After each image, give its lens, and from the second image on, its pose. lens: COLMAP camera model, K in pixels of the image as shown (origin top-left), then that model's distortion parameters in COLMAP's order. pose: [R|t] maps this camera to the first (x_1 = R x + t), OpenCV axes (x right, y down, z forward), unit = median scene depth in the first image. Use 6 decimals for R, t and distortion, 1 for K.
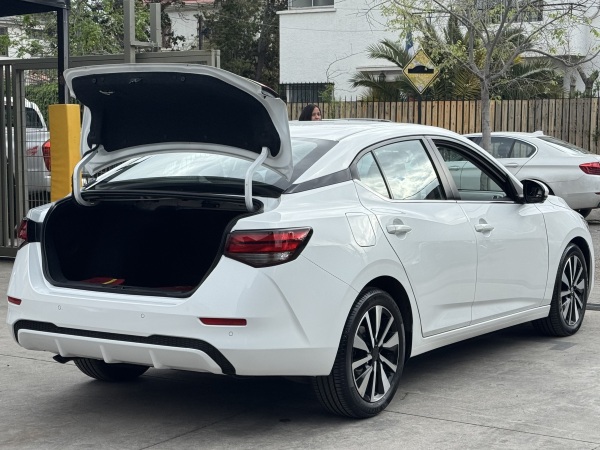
lens RADIAL K [[1134.8, 0, 302.9], [0, 1134.8, 227.2], [0, 0, 1]] dist [0.102067, 0.000000]
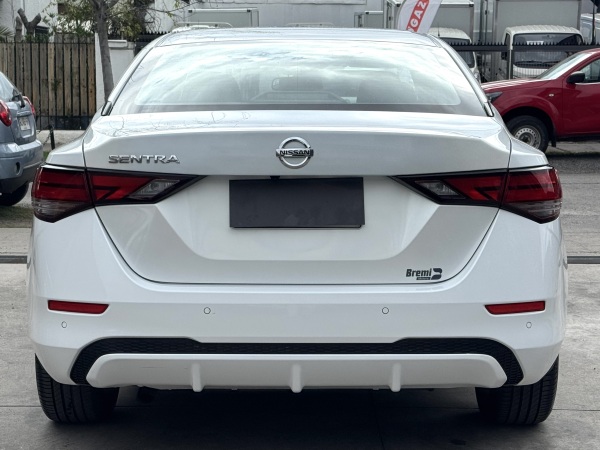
lens RADIAL K [[1167.8, 0, 297.1], [0, 1167.8, 222.7], [0, 0, 1]] dist [0.211840, 0.000000]
pose [[0.853117, -0.056763, 0.518623, -0.431230], [0.041010, 0.998284, 0.041802, 0.000425], [-0.520106, -0.014394, 0.853980, 0.397214]]
